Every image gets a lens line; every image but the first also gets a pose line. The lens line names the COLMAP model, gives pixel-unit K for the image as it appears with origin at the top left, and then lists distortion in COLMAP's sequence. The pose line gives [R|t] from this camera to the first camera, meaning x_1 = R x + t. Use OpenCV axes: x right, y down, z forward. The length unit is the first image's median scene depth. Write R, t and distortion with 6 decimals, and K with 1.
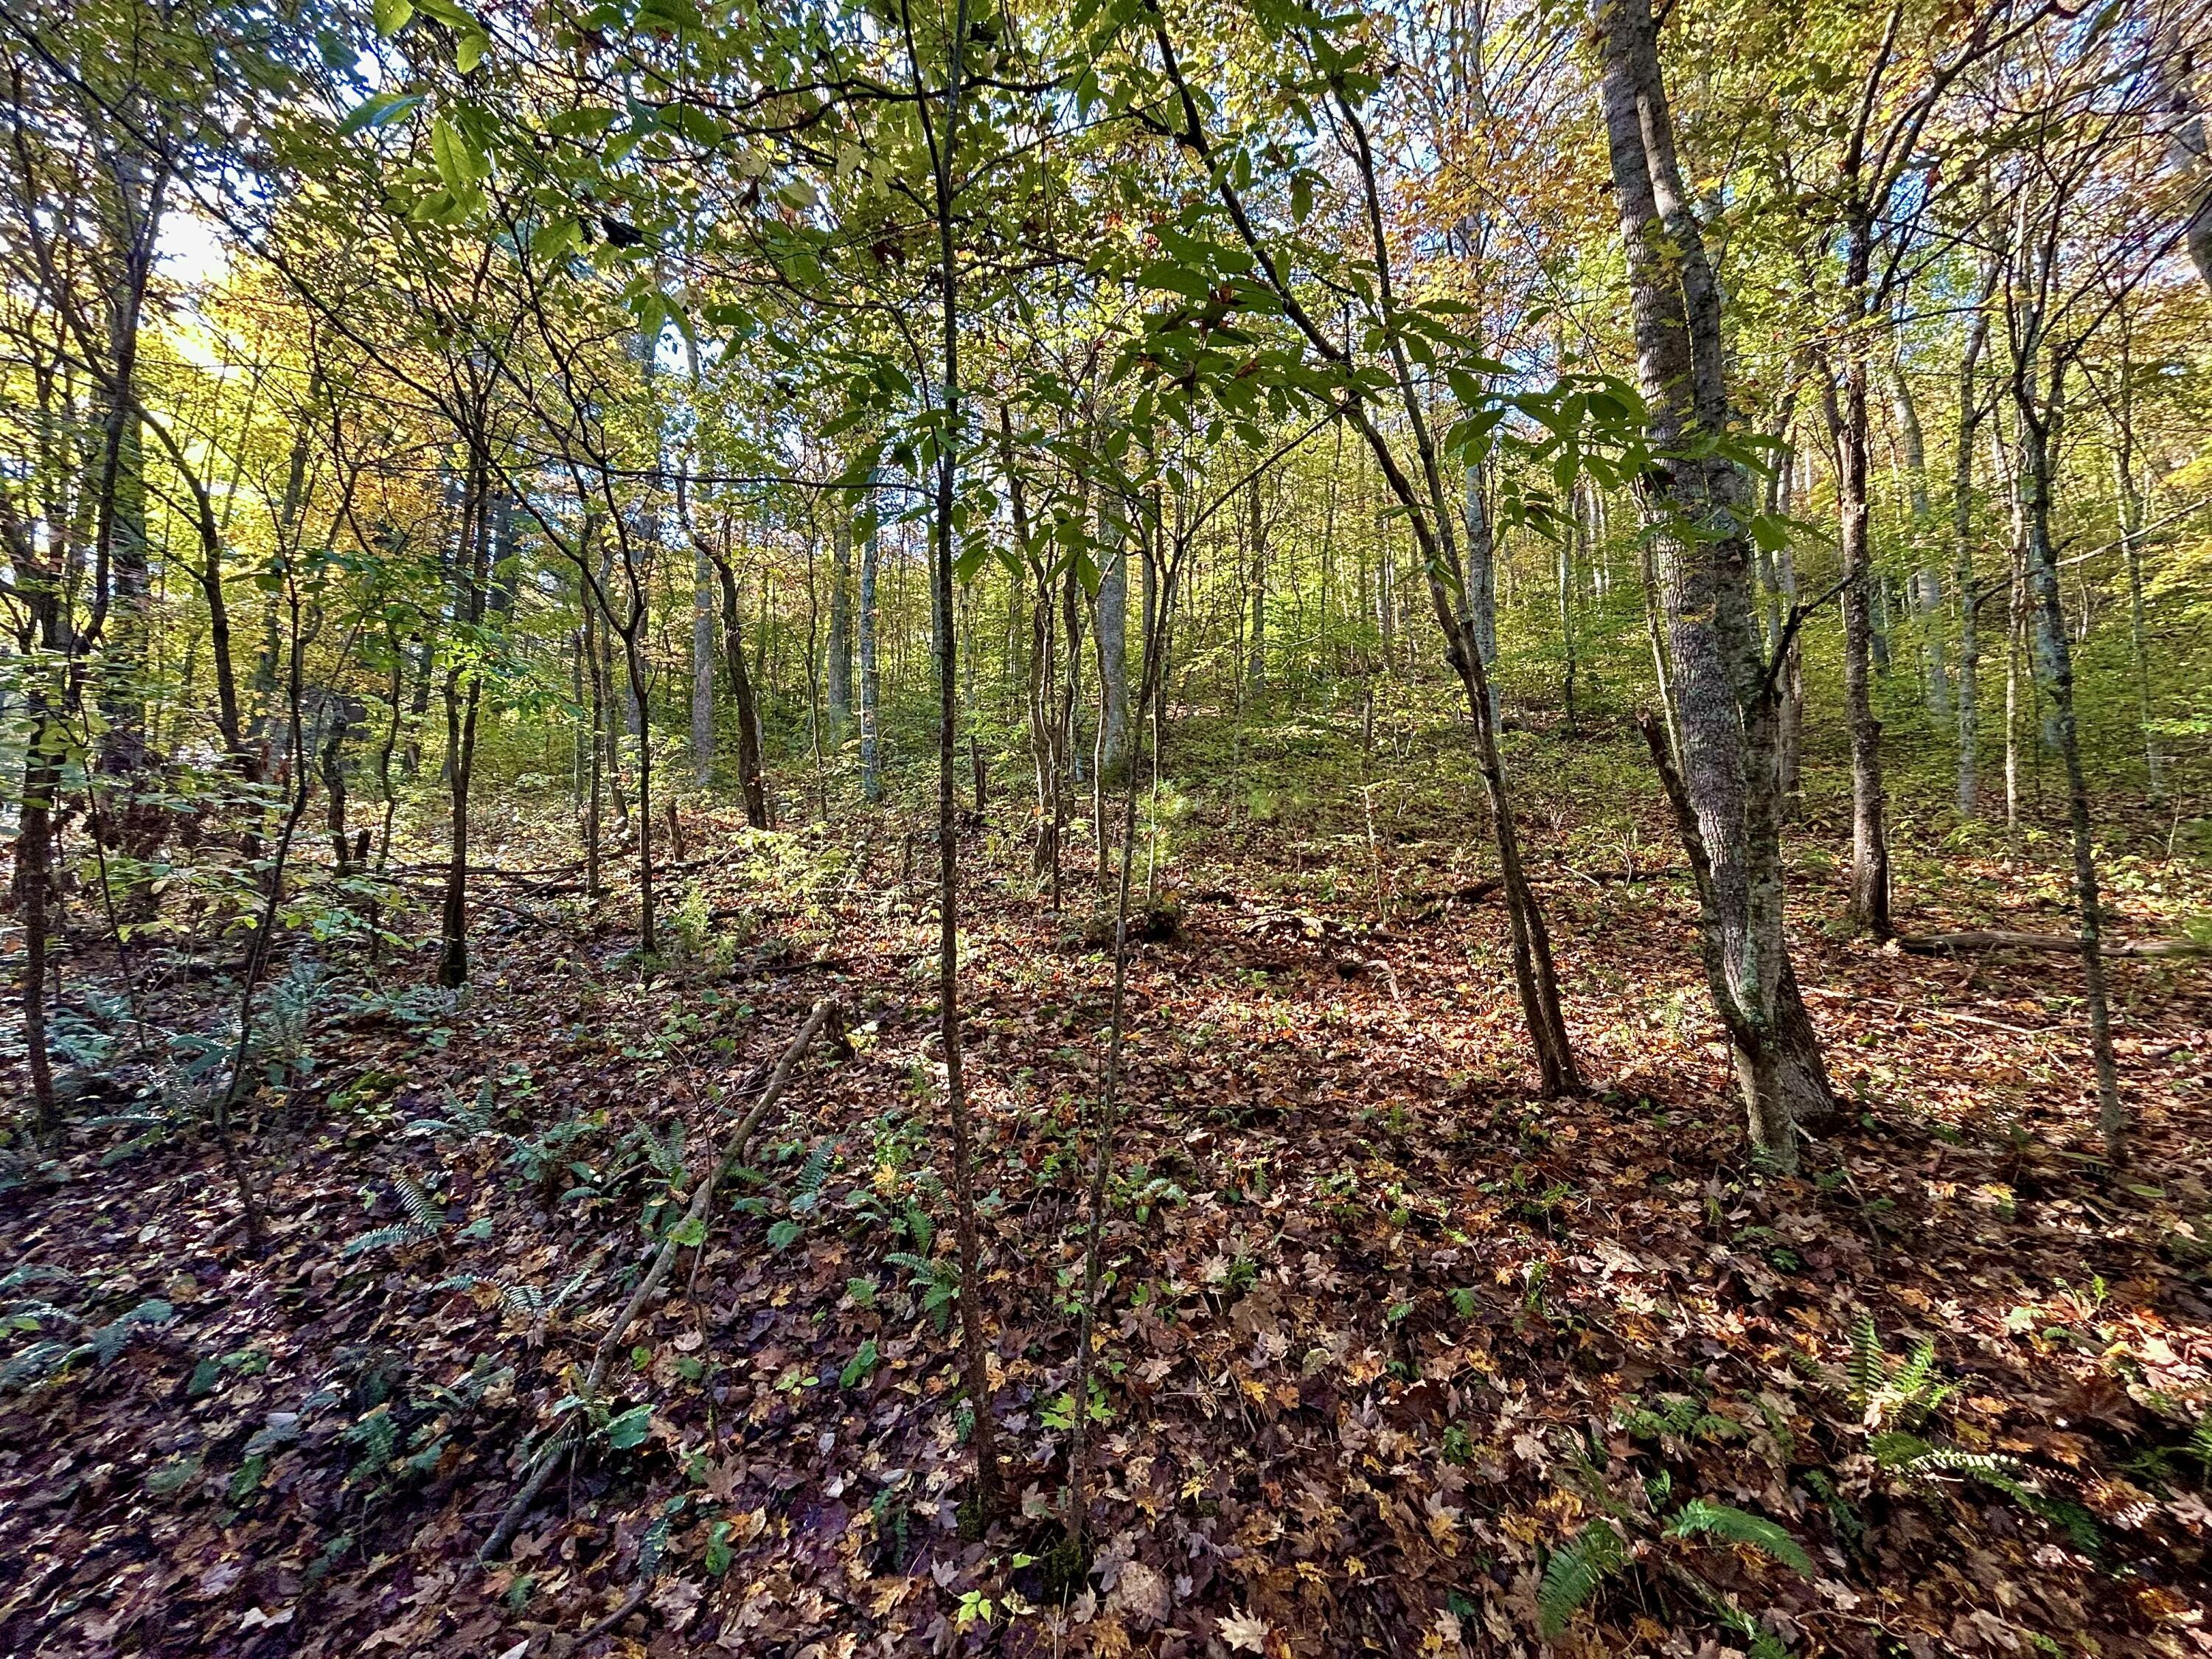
lens RADIAL K [[897.1, 0, 1105.6], [0, 897.1, 825.1], [0, 0, 1]] dist [0.002290, -0.000905]
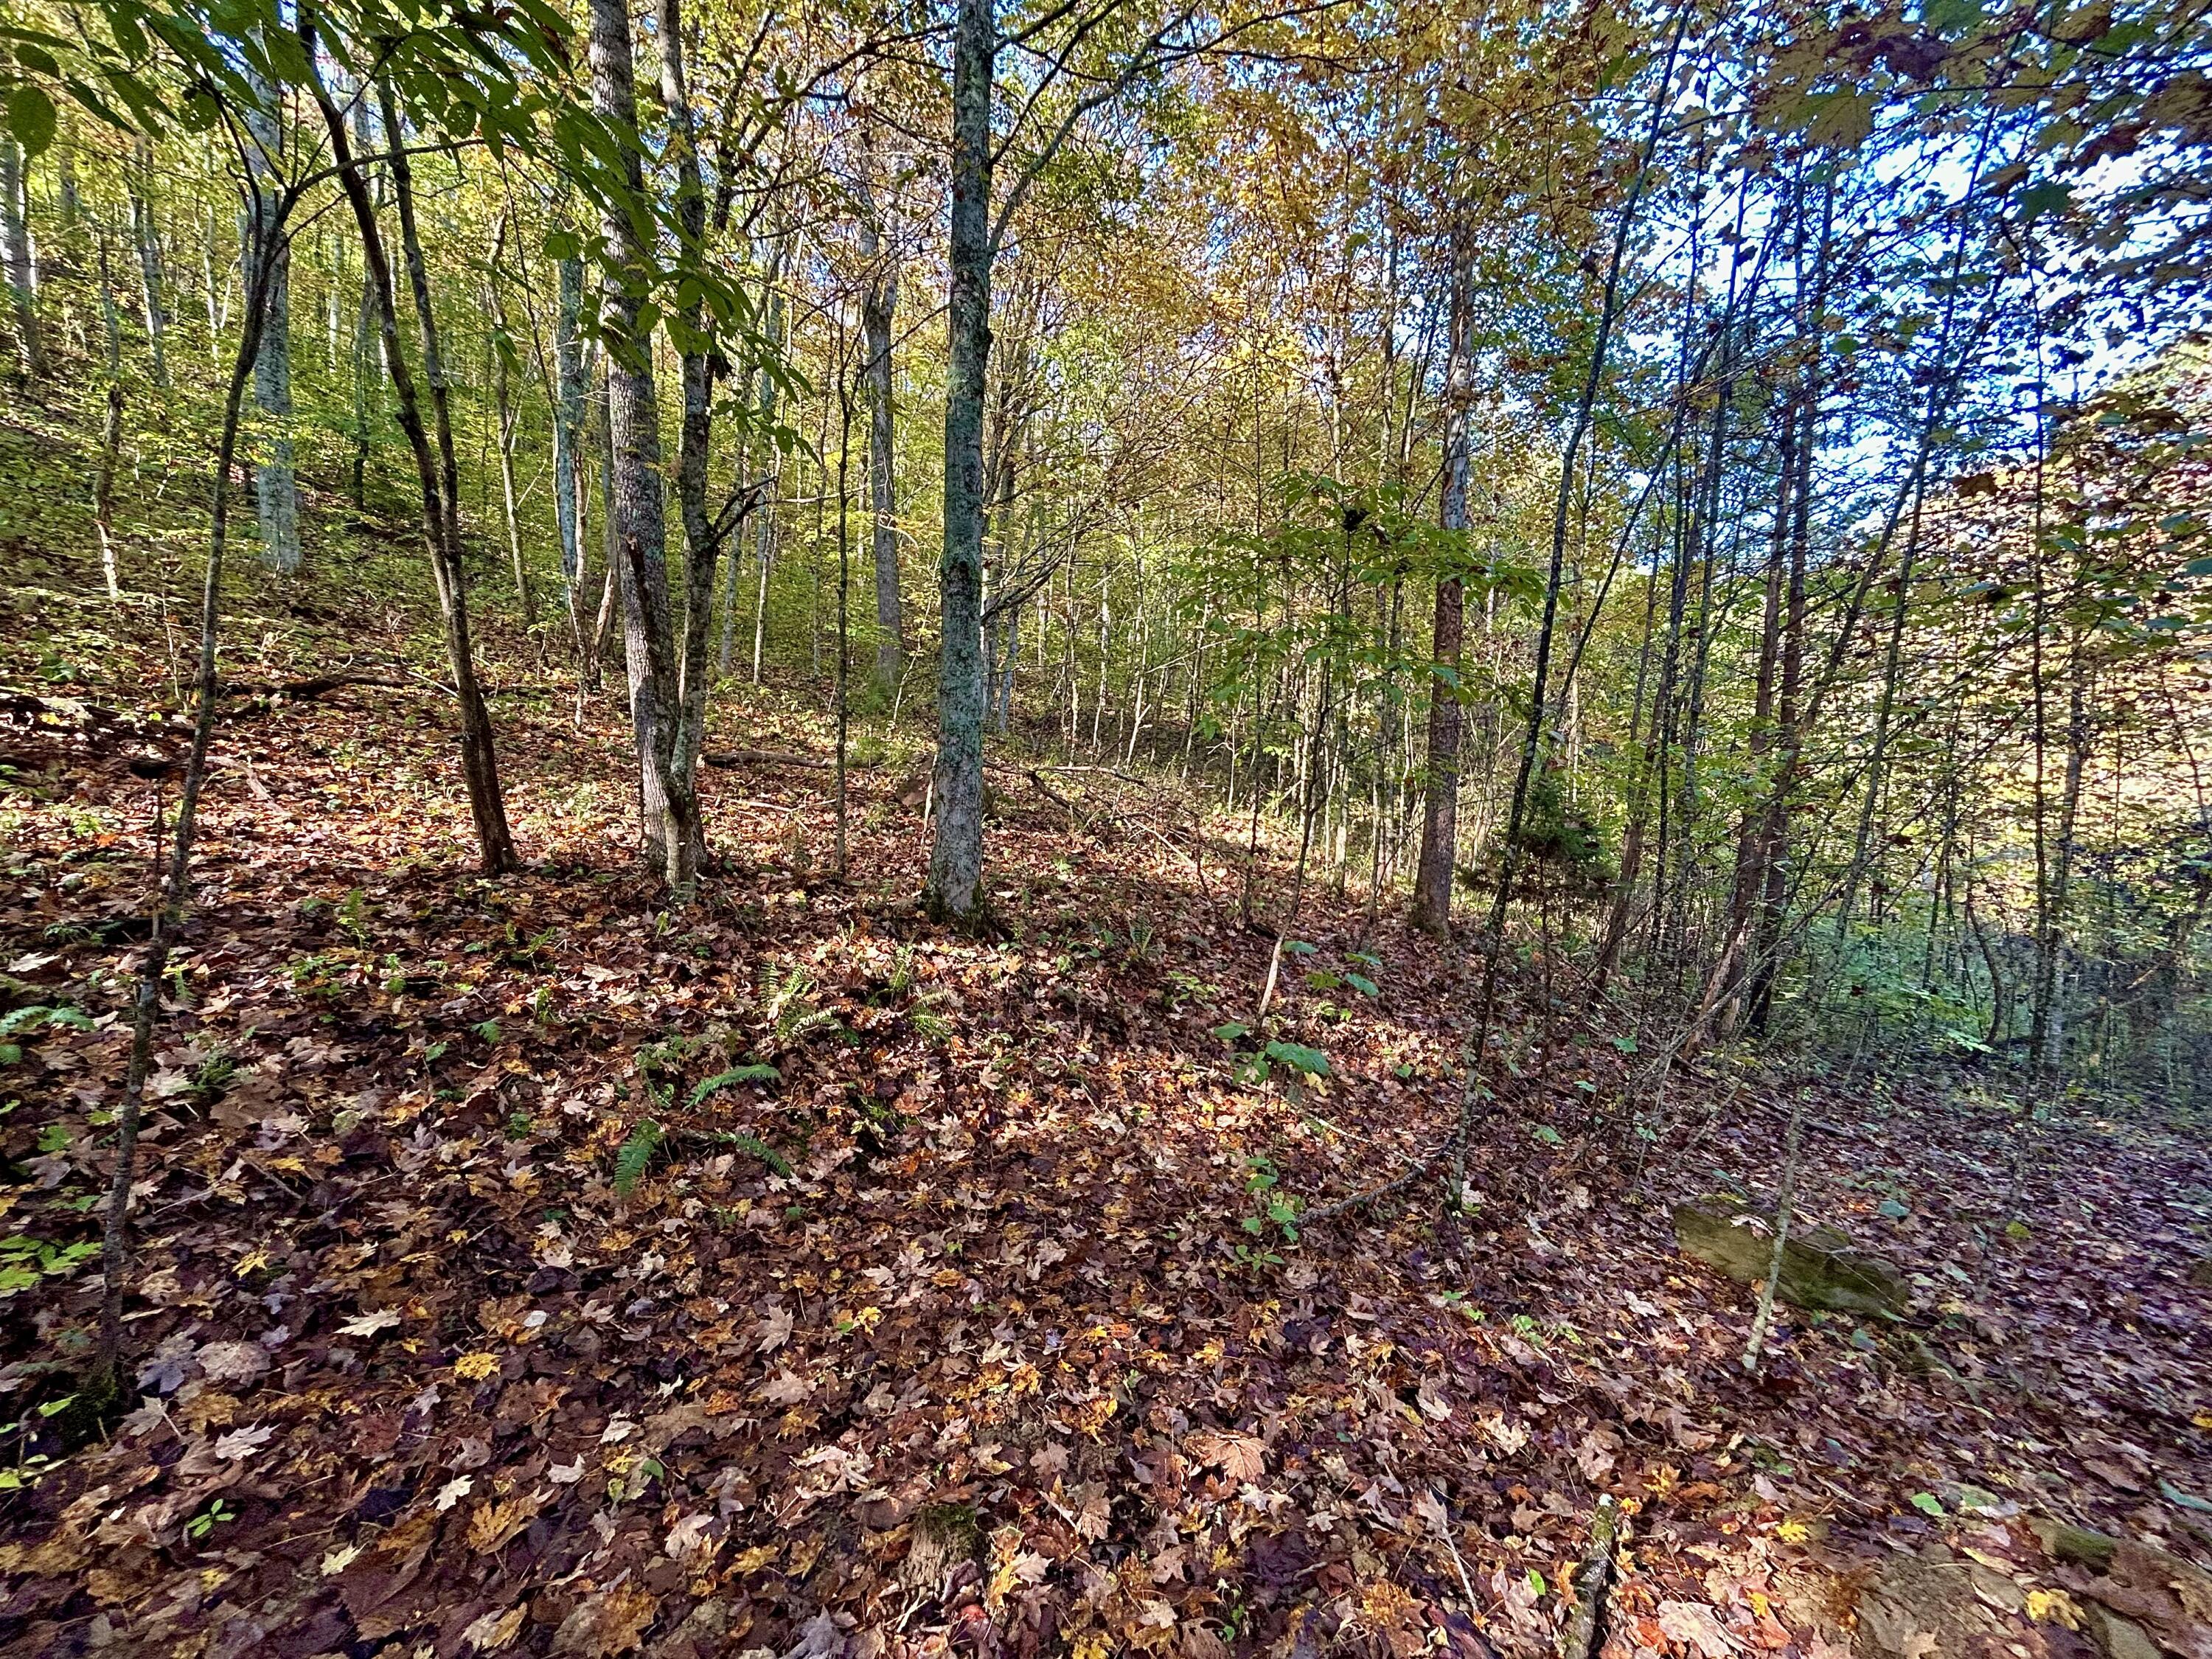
lens RADIAL K [[897.1, 0, 1101.7], [0, 897.1, 826.2], [0, 0, 1]] dist [0.002290, -0.000905]
pose [[0.351446, -0.036825, 0.935484, -0.356166], [-0.133732, 0.987005, 0.089094, 0.071322], [-0.926608, -0.156416, 0.341954, -0.052239]]
